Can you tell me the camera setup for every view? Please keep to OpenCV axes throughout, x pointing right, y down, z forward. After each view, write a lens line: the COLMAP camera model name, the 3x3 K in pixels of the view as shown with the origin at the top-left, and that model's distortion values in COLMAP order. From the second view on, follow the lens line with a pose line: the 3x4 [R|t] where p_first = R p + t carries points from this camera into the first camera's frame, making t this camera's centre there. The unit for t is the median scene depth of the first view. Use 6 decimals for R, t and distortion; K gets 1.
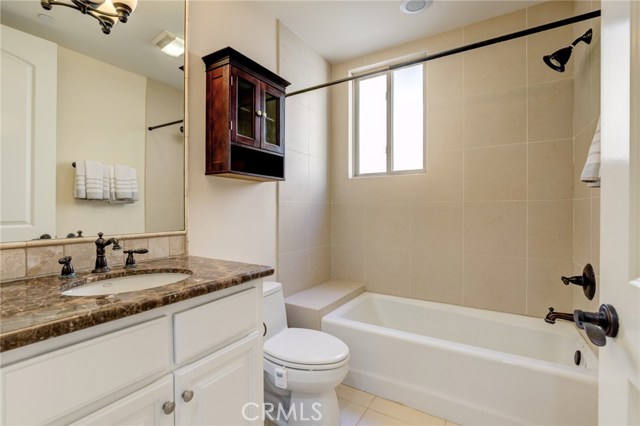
lens RADIAL K [[308.7, 0, 302.5], [0, 308.7, 209.6], [0, 0, 1]] dist [-0.003385, 0.000547]
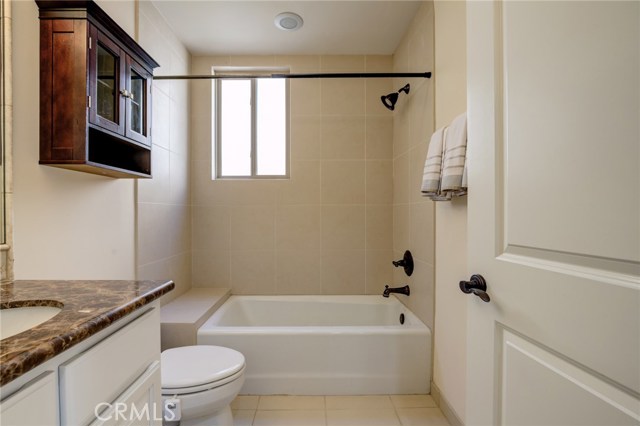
lens RADIAL K [[302.7, 0, 315.6], [0, 302.7, 212.6], [0, 0, 1]] dist [-0.003394, 0.000522]
pose [[0.835776, -0.003102, 0.549062, -0.156011], [0.003080, 0.999995, 0.000961, 0.000593], [-0.549062, 0.000888, 0.835781, 0.066927]]
